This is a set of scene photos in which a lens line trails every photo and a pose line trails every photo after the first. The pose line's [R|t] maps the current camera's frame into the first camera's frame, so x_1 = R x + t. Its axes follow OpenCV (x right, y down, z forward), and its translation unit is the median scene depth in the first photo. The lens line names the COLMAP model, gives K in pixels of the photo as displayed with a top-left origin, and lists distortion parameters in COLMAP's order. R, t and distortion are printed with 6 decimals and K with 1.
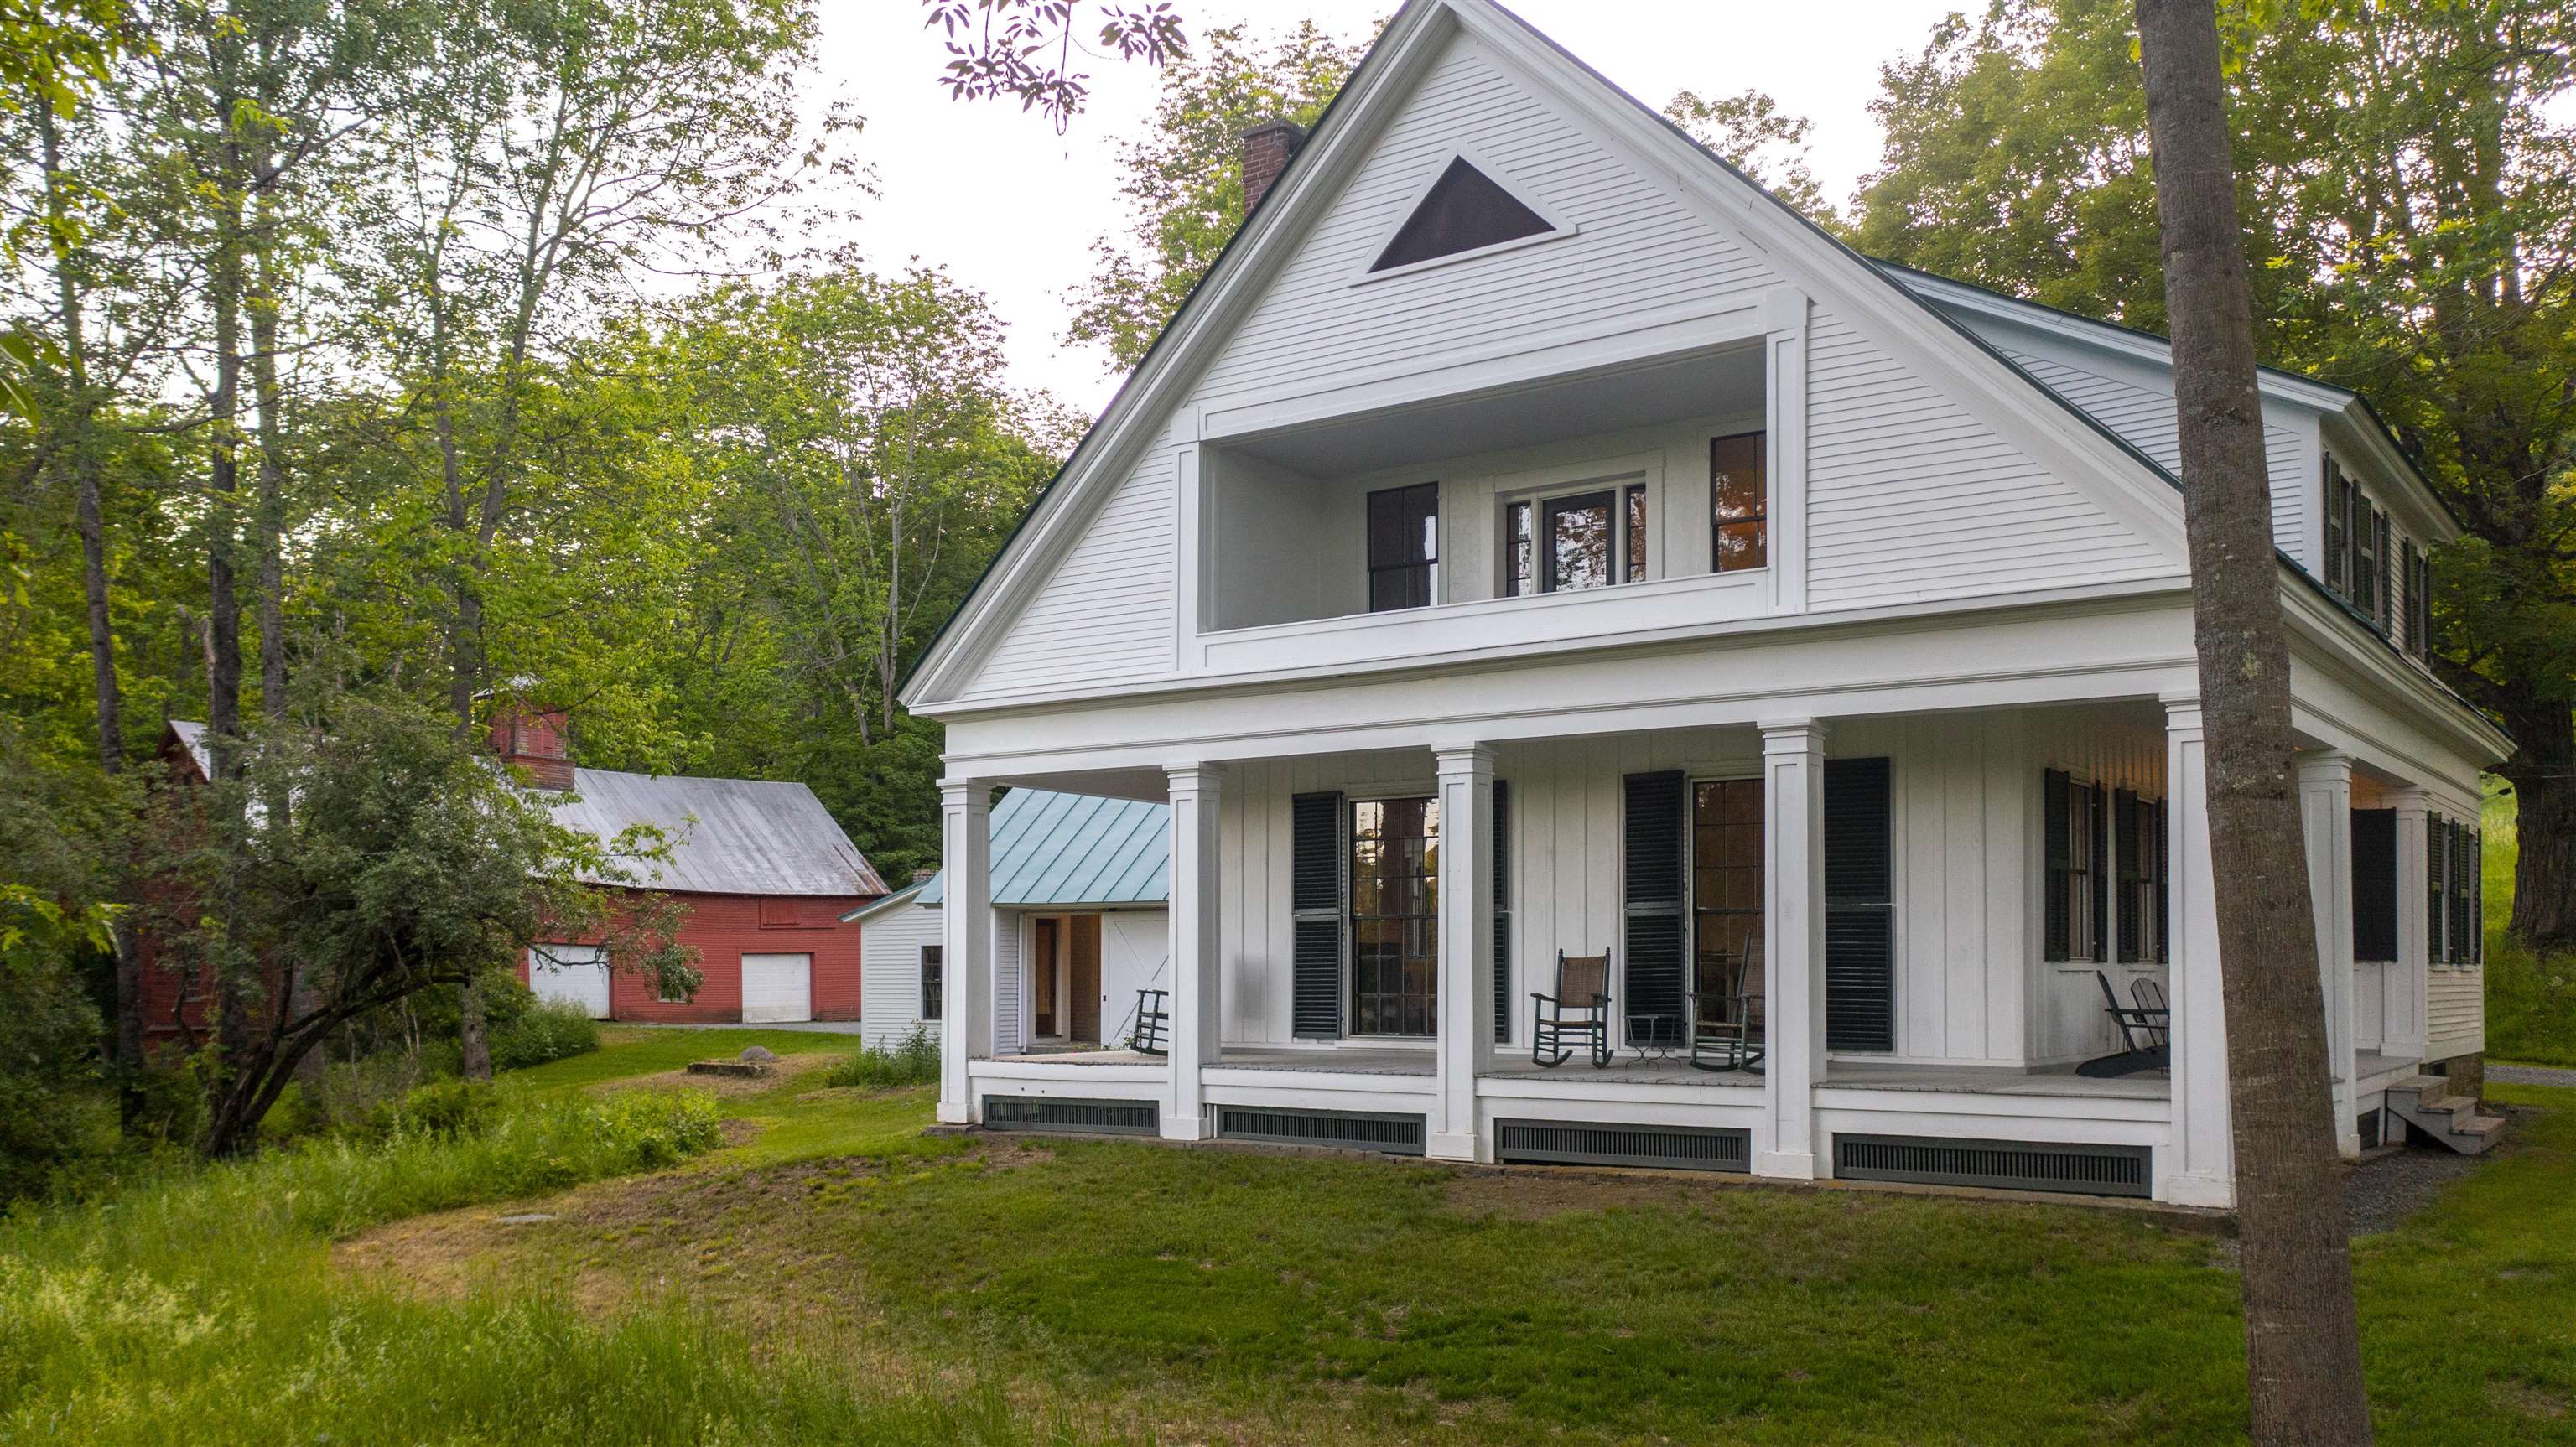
lens RADIAL K [[2093.2, 0, 1287.7], [0, 2093.2, 728.1], [0, 0, 1]] dist [-0.006049, 0.003008]
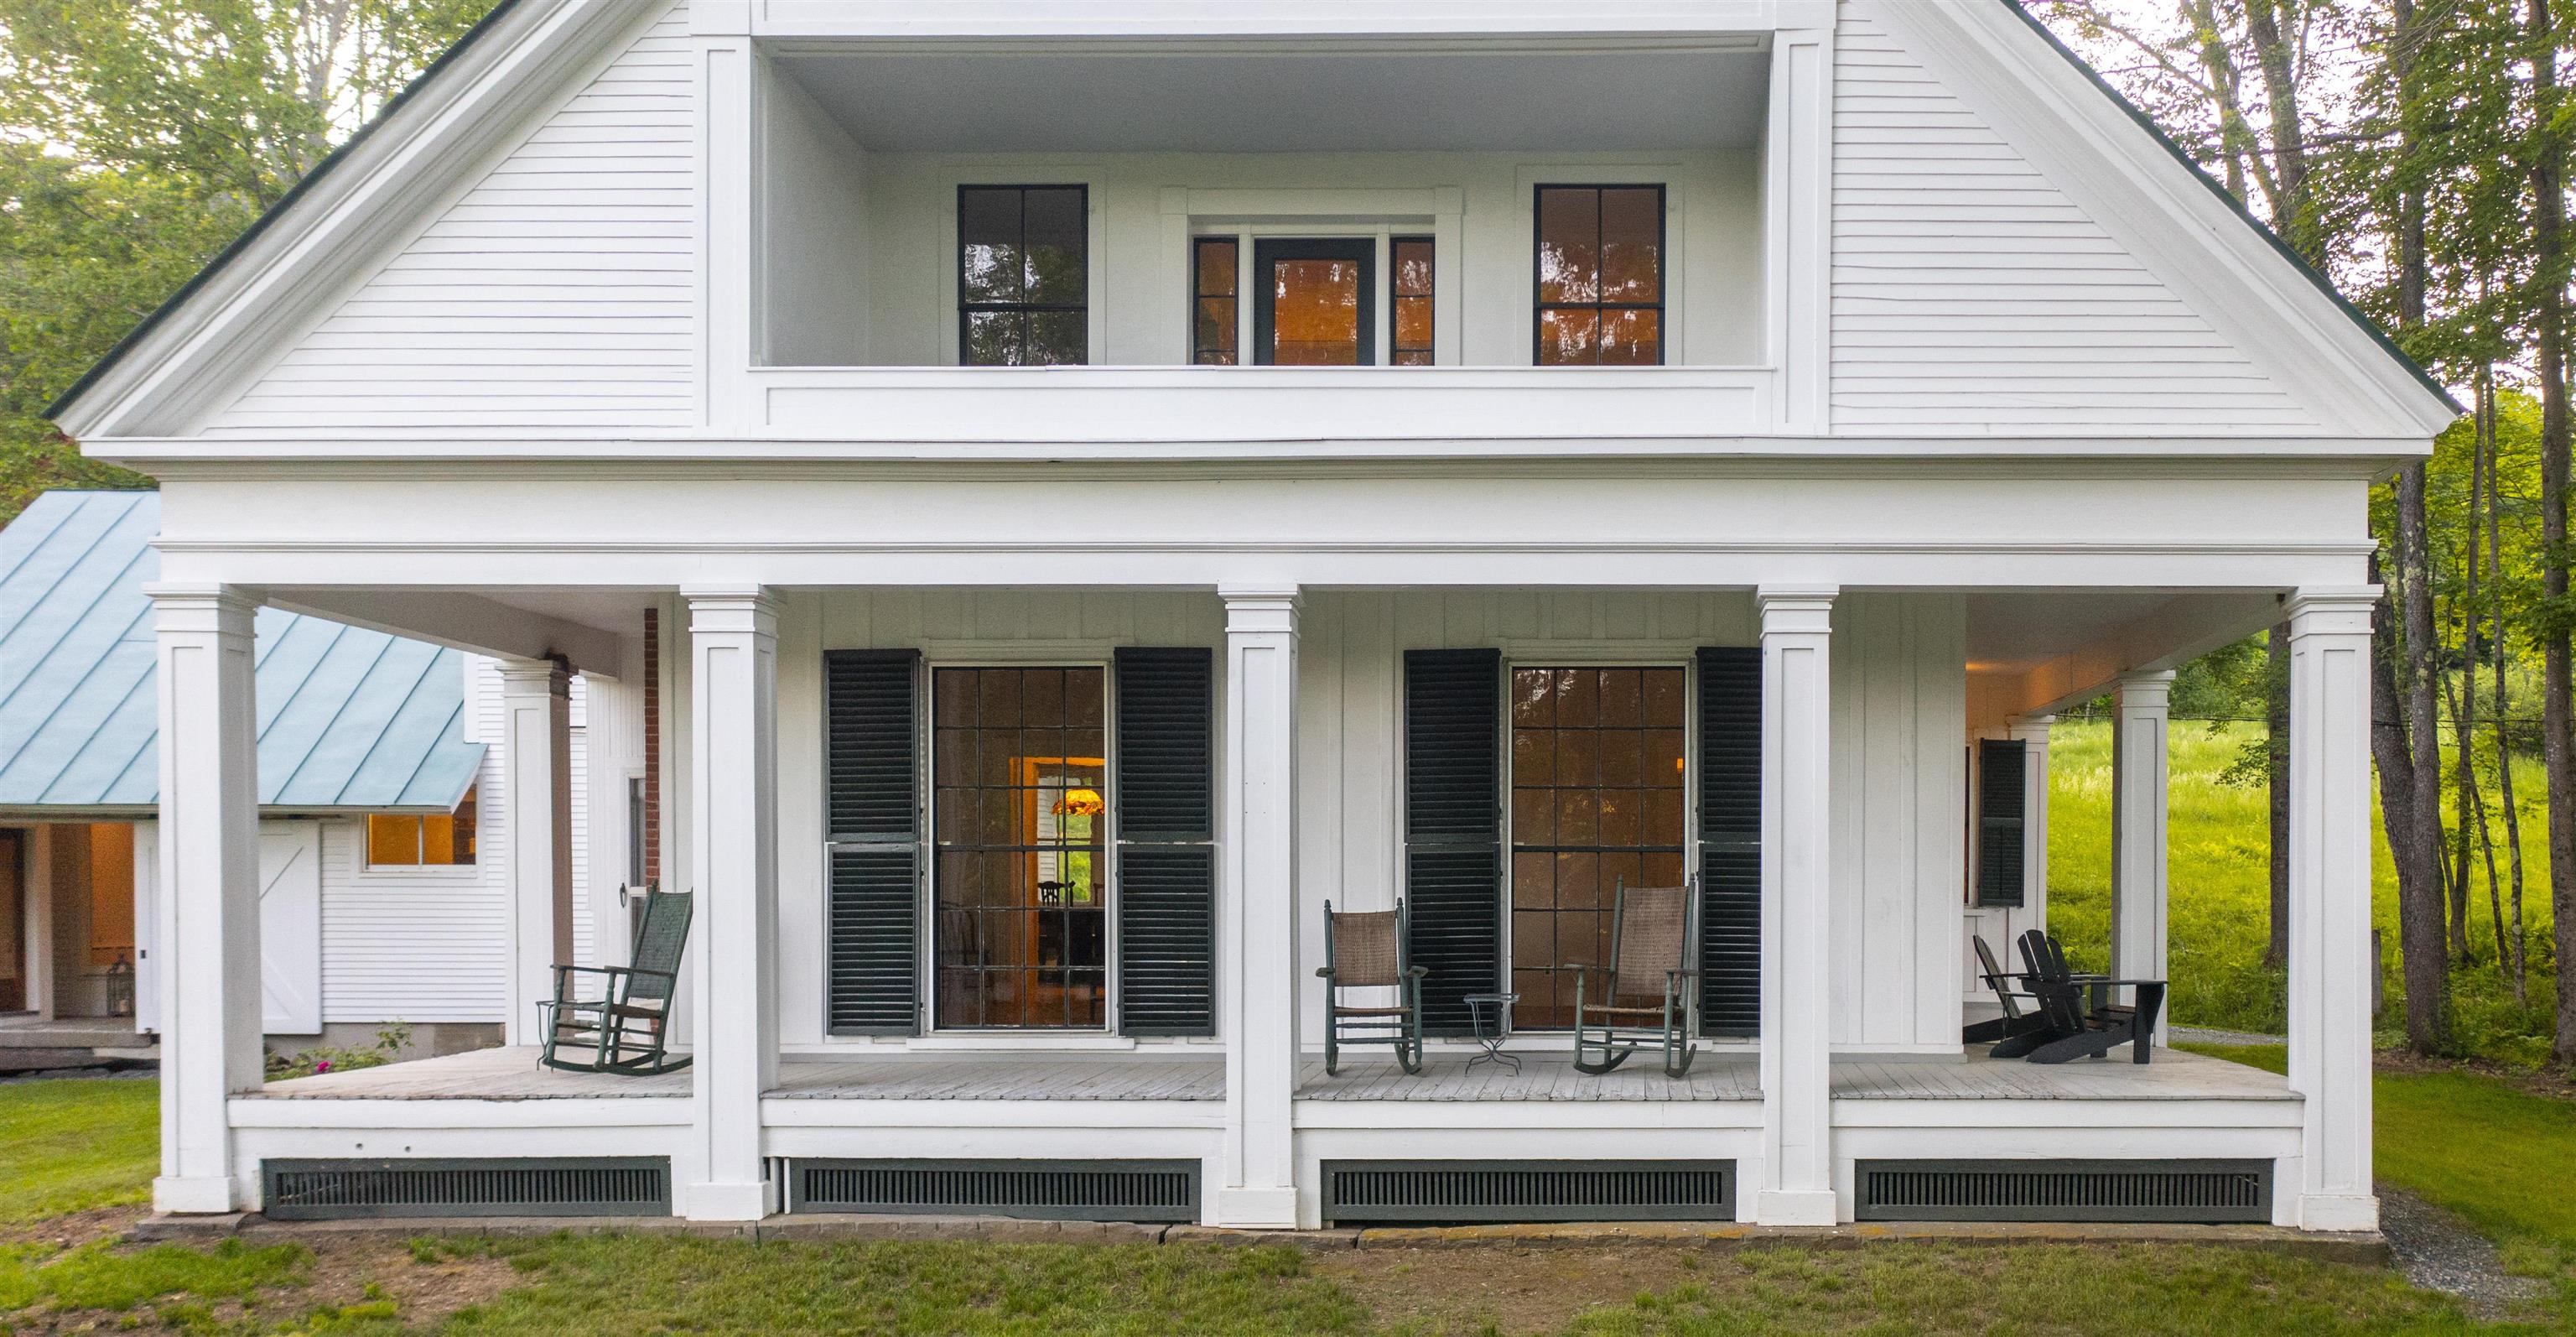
lens RADIAL K [[2708.7, 0, 1288.8], [0, 2708.7, 661.4], [0, 0, 1]] dist [-0.003147, 0.000000]
pose [[0.818367, 0.057283, 0.571834, -0.366084], [-0.067241, 0.997730, -0.003717, 0.032177], [-0.570749, -0.035409, 0.820361, 0.291288]]
